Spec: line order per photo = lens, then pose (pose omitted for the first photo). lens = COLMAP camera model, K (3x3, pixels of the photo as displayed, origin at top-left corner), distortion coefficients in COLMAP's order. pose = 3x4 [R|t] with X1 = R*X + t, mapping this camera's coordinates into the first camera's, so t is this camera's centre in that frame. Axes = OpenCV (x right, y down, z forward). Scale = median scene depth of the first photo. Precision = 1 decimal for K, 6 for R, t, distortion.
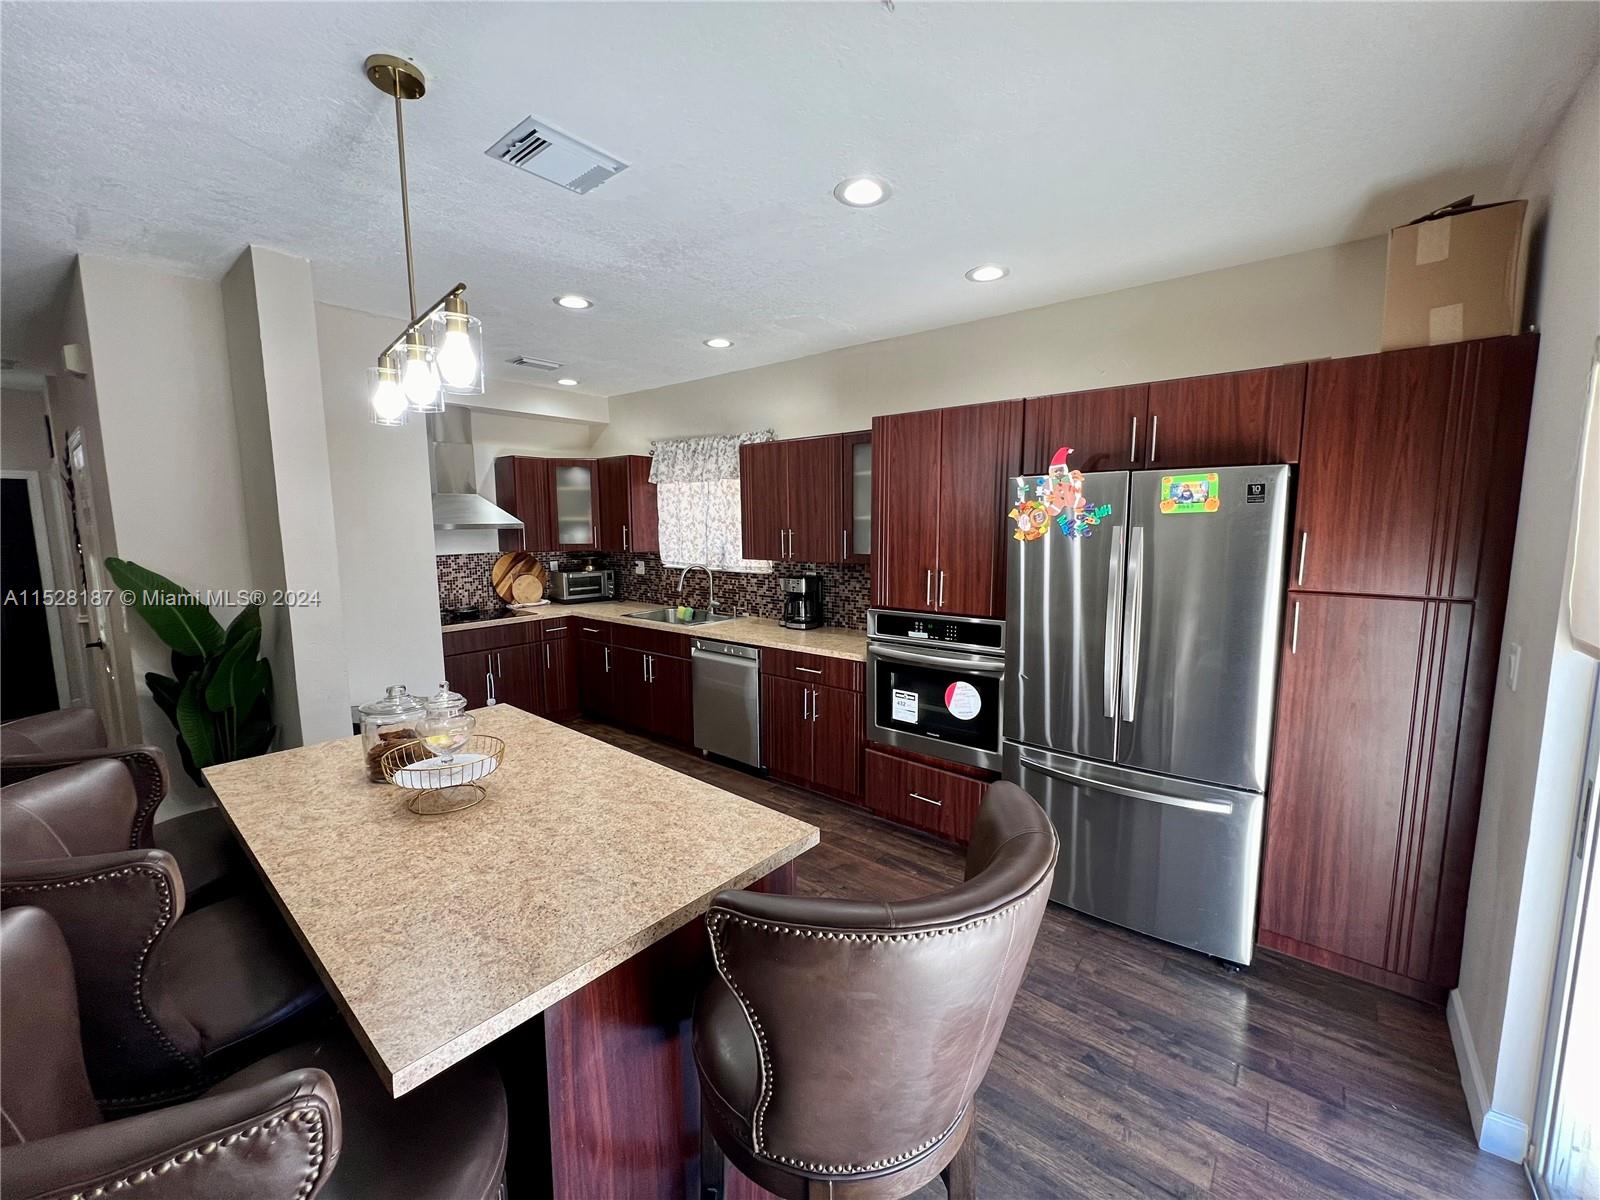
lens RADIAL K [[640.6, 0, 798.2], [0, 640.6, 596.3], [0, 0, 1]] dist [-0.002999, 0.000827]
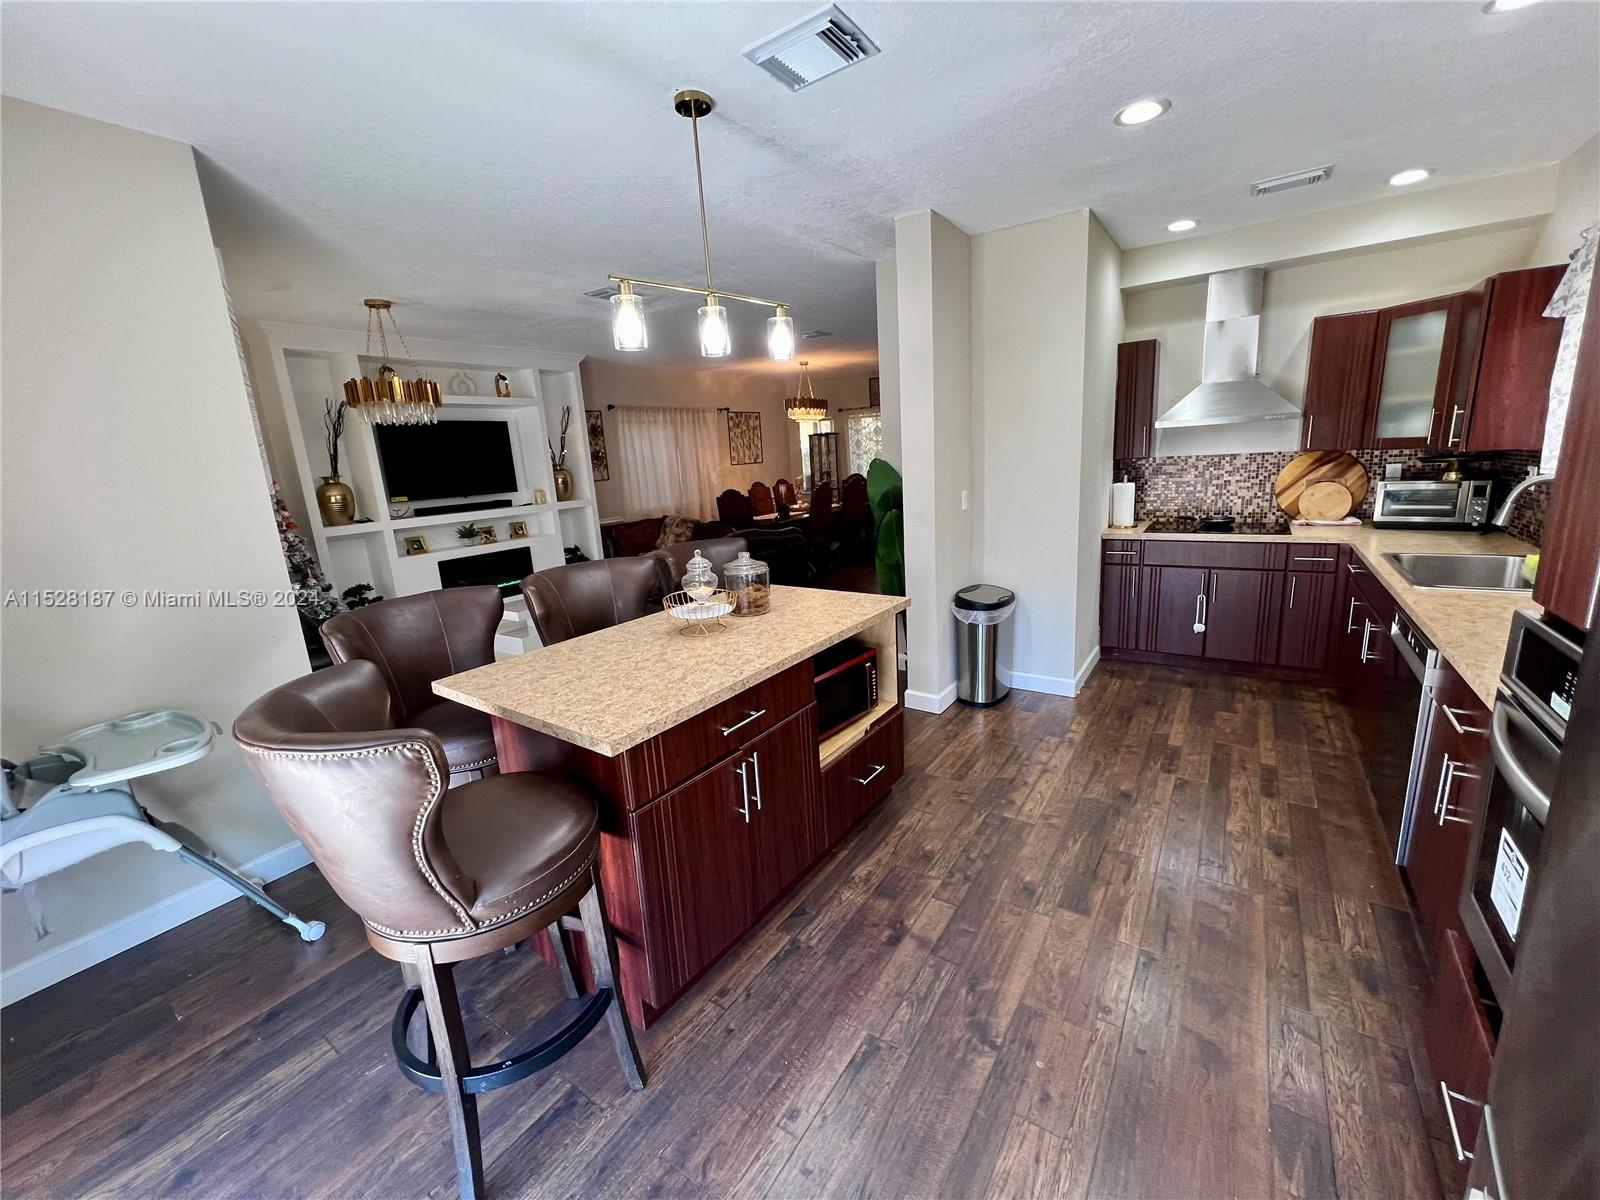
lens RADIAL K [[640.6, 0, 799.9], [0, 640.6, 594.3], [0, 0, 1]] dist [-0.002999, 0.000827]
pose [[0.083183, 0.214764, -0.973117, 0.375504], [-0.058515, 0.975869, 0.210370, -0.036592], [0.994815, 0.039442, 0.093743, 0.453905]]
